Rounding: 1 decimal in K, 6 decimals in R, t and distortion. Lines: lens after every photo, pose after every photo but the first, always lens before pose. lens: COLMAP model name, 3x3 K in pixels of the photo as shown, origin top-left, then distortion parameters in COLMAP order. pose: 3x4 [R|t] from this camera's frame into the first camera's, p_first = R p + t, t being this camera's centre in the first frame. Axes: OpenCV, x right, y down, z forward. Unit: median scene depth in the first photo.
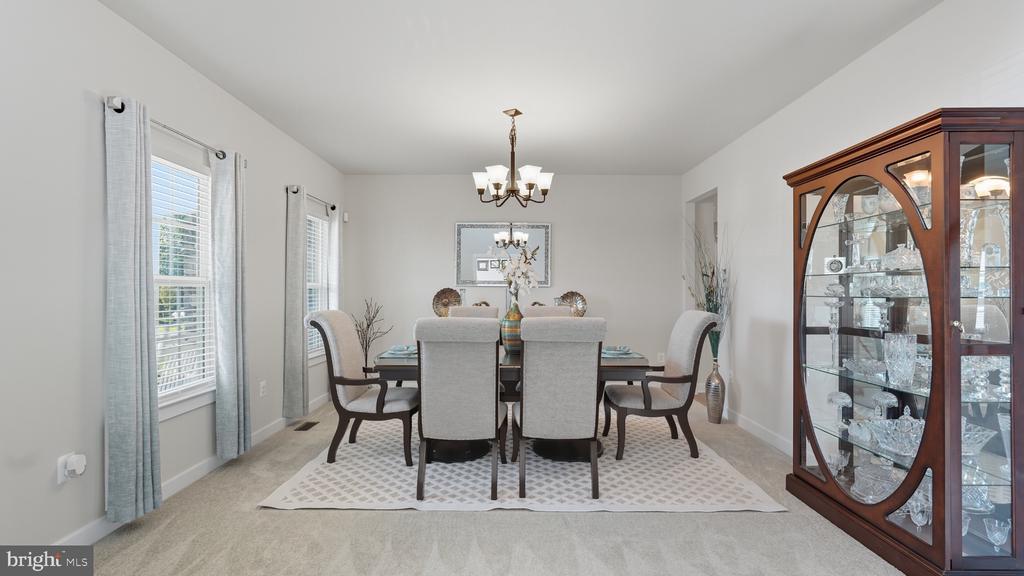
lens RADIAL K [[458.0, 0, 510.6], [0, 458.0, 289.4], [0, 0, 1]] dist [-0.006034, 0.001501]
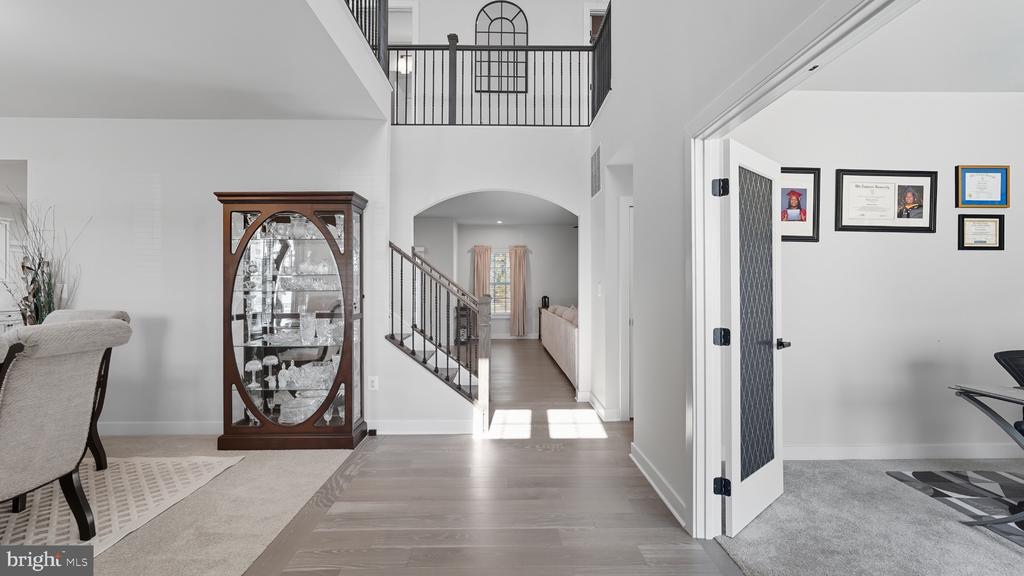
lens RADIAL K [[458.0, 0, 511.5], [0, 458.0, 287.5], [0, 0, 1]] dist [-0.006034, 0.001501]
pose [[-0.025707, -0.001751, 0.999668, -0.660800], [0.001073, 0.999998, 0.001780, 0.002497], [-0.999669, 0.001118, -0.025705, 0.256626]]
